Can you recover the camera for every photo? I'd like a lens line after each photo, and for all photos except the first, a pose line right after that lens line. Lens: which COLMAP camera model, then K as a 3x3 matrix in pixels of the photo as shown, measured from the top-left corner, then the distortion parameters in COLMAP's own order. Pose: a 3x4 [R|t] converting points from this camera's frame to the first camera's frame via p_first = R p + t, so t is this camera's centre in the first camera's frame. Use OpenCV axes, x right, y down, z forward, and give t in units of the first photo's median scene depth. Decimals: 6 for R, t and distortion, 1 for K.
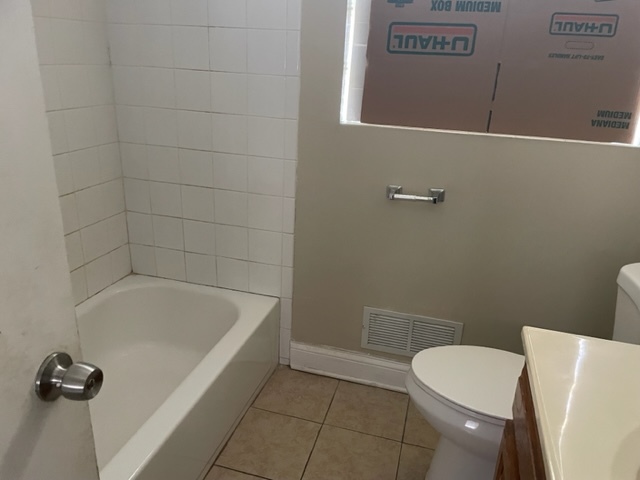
lens RADIAL K [[488.8, 0, 324.8], [0, 488.8, 241.4], [0, 0, 1]] dist [0.053199, -0.071271]
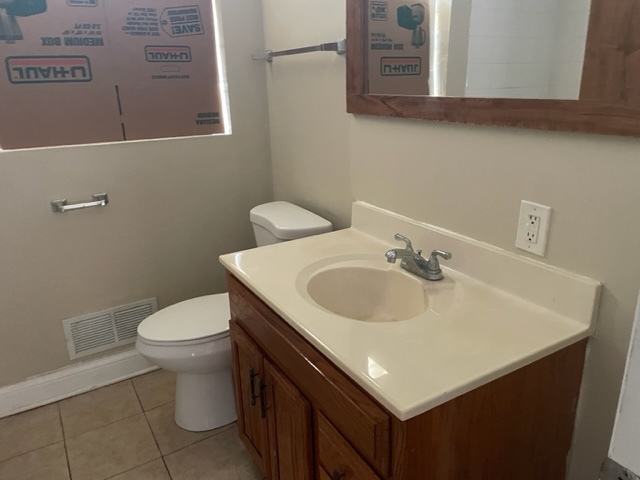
lens RADIAL K [[488.8, 0, 323.0], [0, 488.8, 240.3], [0, 0, 1]] dist [0.053199, -0.071271]
pose [[0.679978, -0.285497, 0.675367, -0.243407], [0.315131, 0.945465, 0.082393, 0.072012], [-0.662059, 0.156804, 0.732865, -0.202428]]
